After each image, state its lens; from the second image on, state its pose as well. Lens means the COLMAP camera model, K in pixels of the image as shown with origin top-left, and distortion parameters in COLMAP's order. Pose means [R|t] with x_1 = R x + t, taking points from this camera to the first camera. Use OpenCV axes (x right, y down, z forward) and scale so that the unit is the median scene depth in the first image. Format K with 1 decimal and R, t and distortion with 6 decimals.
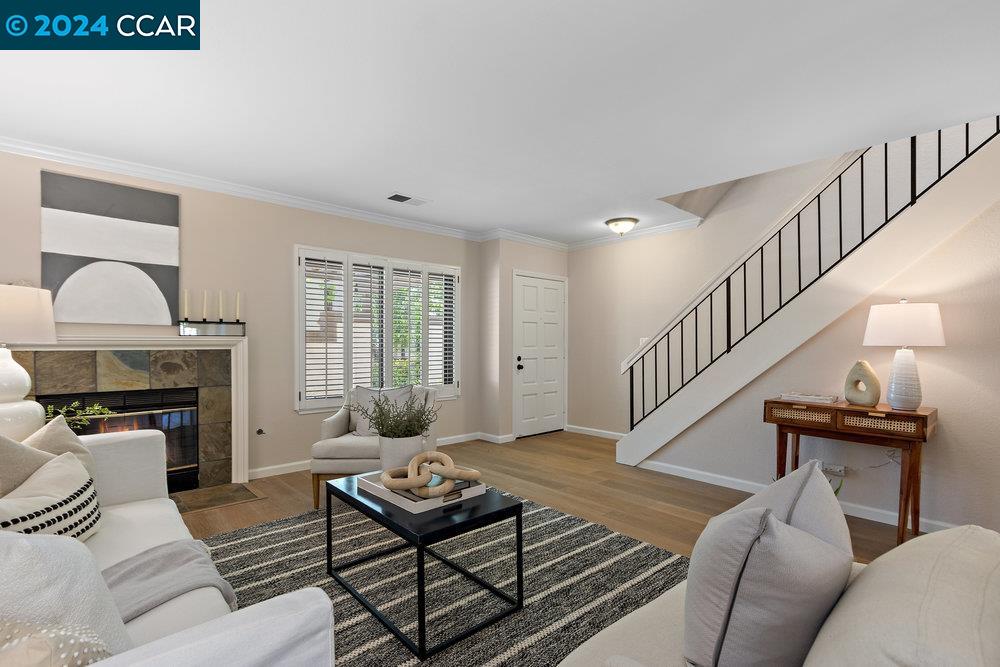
lens RADIAL K [[467.9, 0, 502.6], [0, 467.9, 341.6], [0, 0, 1]] dist [0.001799, -0.000706]
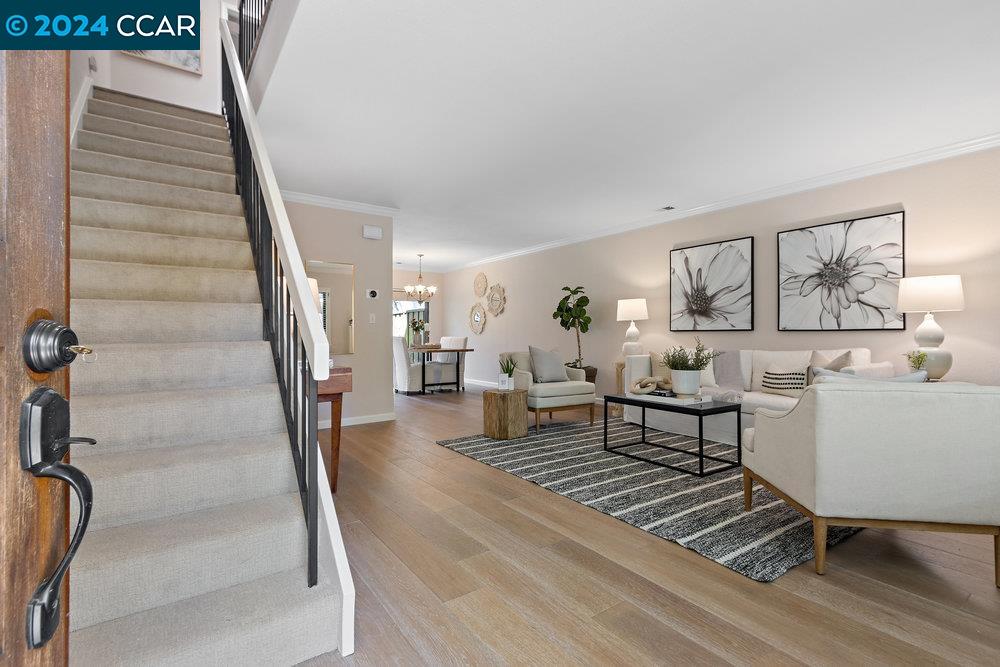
lens RADIAL K [[467.9, 0, 496.3], [0, 467.9, 332.7], [0, 0, 1]] dist [0.001799, -0.000706]
pose [[-0.991724, -0.003609, 0.128337, 0.168964], [-0.003561, 0.999993, 0.000601, 0.058298], [-0.128339, 0.000139, -0.991730, 2.101190]]
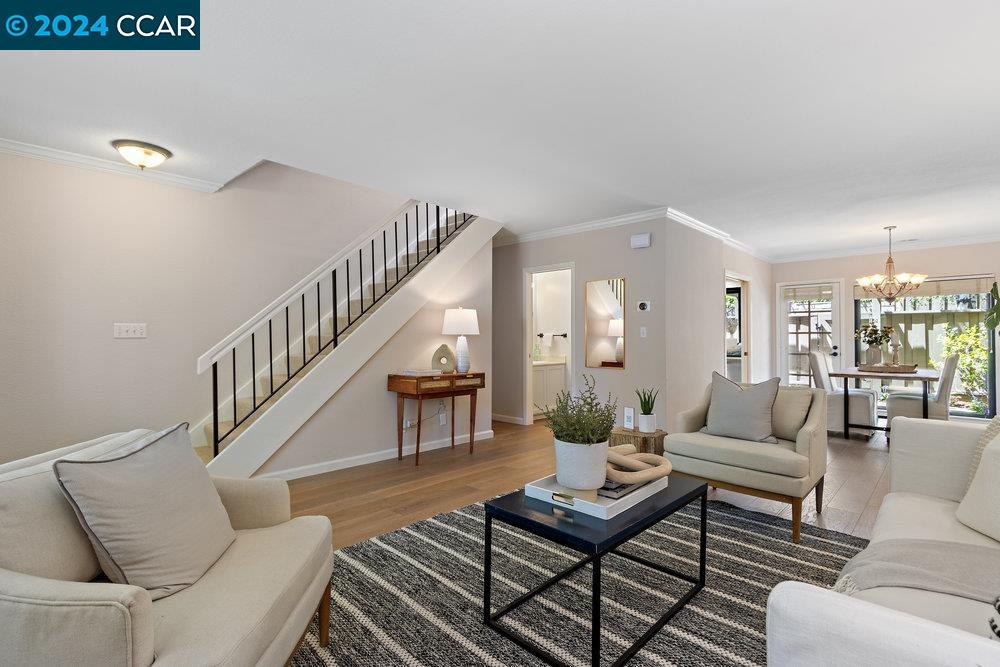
lens RADIAL K [[467.9, 0, 501.4], [0, 467.9, 331.9], [0, 0, 1]] dist [0.001799, -0.000706]
pose [[-0.070055, 0.008940, 0.997503, -0.807290], [0.002274, 0.999959, -0.008803, 0.014879], [-0.997541, 0.001651, -0.070072, 0.954374]]
